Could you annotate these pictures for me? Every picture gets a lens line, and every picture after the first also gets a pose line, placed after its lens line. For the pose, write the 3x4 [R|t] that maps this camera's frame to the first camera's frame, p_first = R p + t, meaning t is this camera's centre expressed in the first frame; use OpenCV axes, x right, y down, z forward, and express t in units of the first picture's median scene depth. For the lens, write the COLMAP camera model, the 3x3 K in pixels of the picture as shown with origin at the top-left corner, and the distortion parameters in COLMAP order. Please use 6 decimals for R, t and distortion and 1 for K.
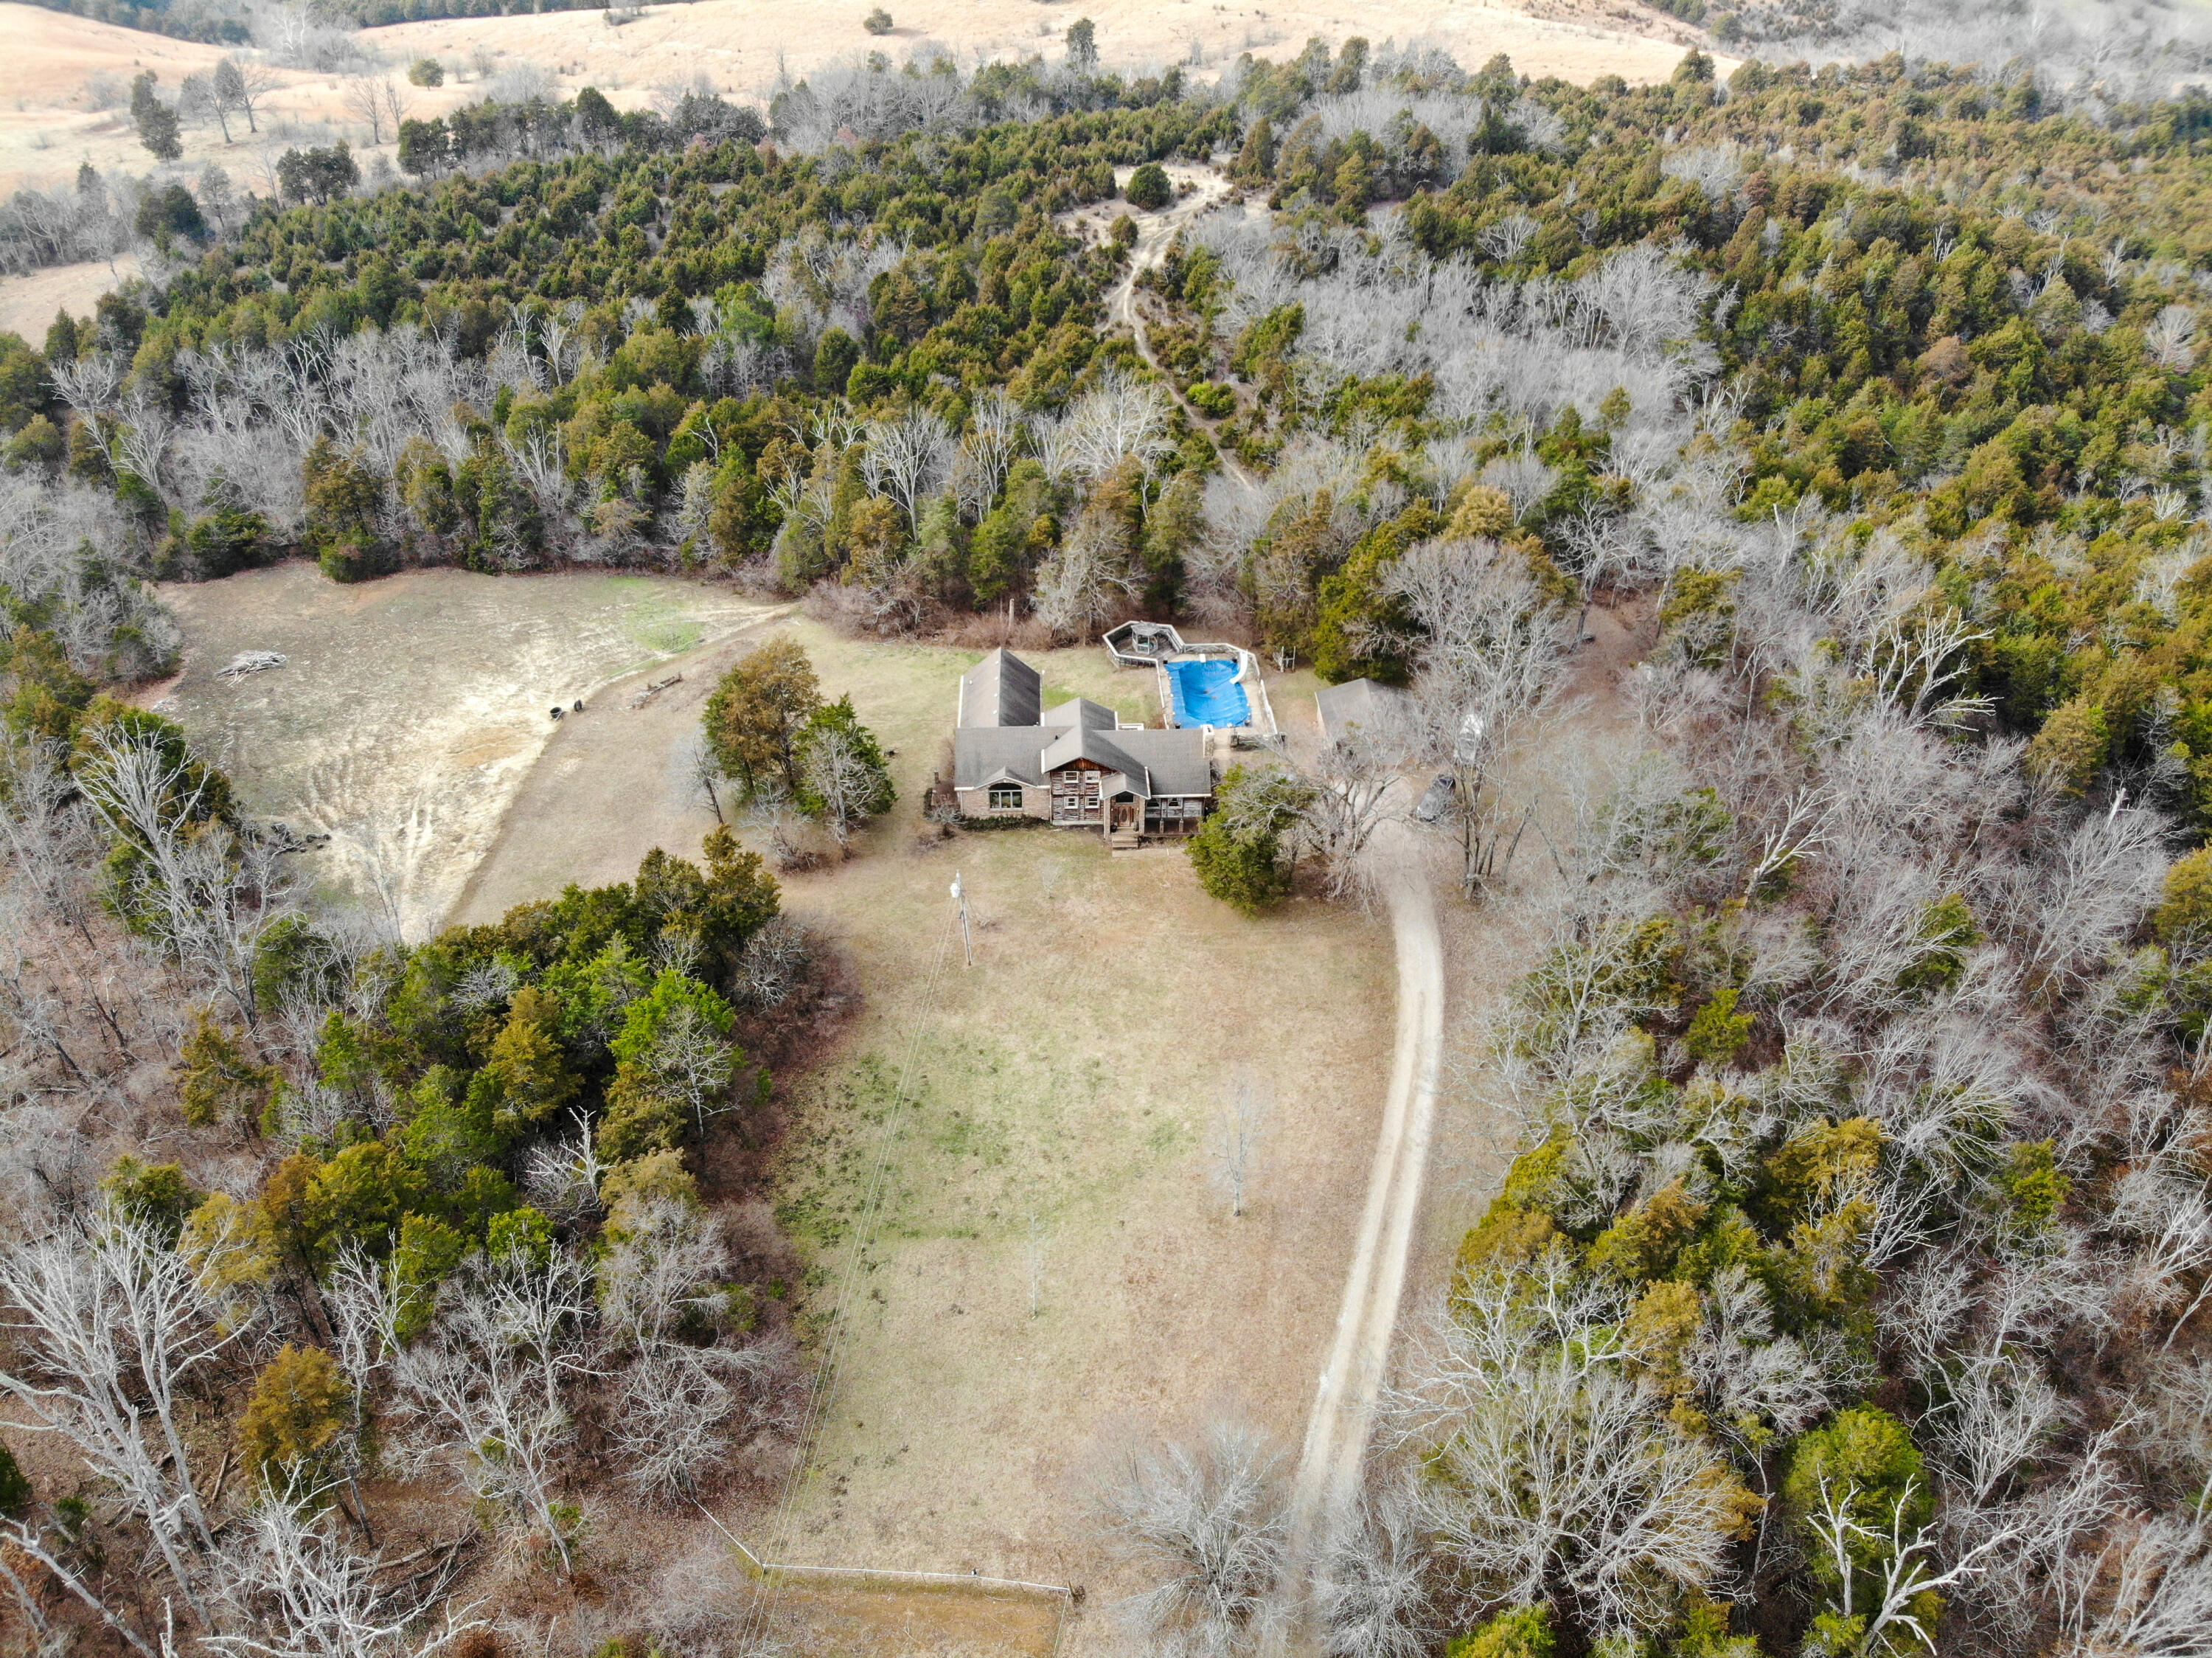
lens RADIAL K [[1623.5, 0, 1111.4], [0, 1623.5, 830.1], [0, 0, 1]] dist [0.087294, -0.221321]
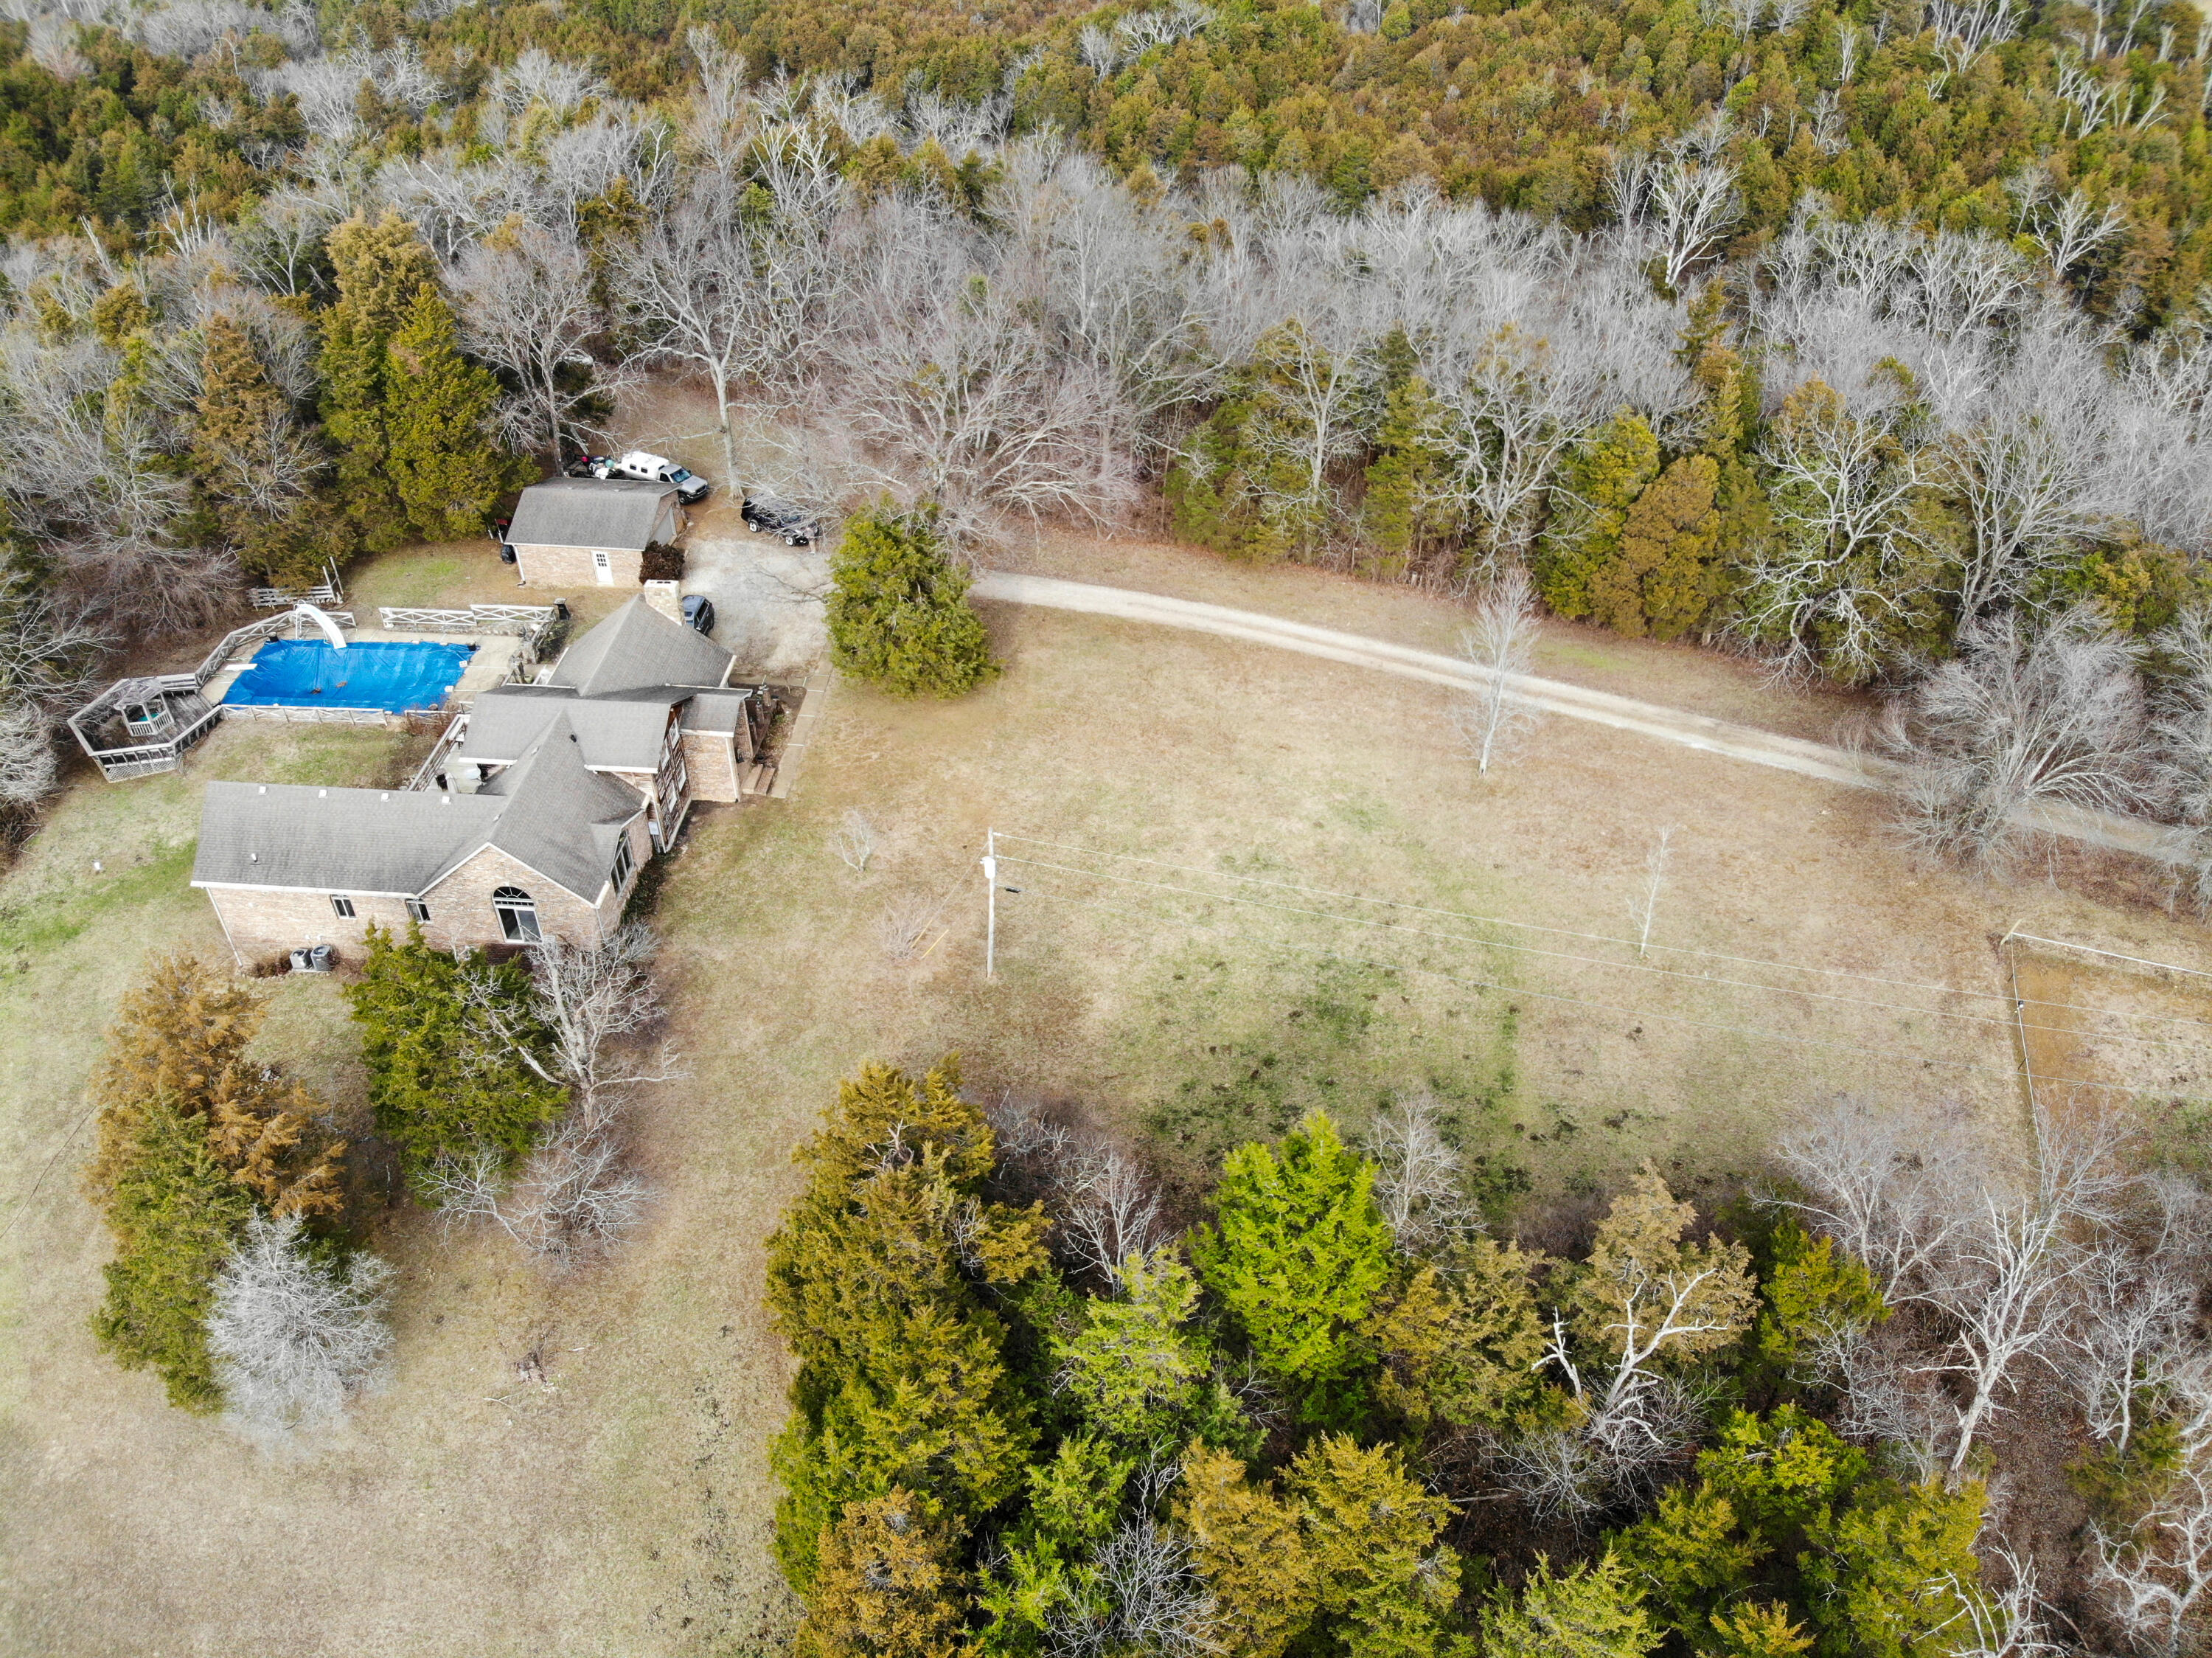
lens RADIAL K [[1636.1, 0, 1117.7], [0, 1636.1, 820.3], [0, 0, 1]] dist [0.109018, -0.284858]
pose [[0.096371, -0.622733, 0.776477, -0.399861], [0.563496, 0.677189, 0.473167, -0.169226], [-0.820479, 0.391942, 0.416169, 0.512034]]
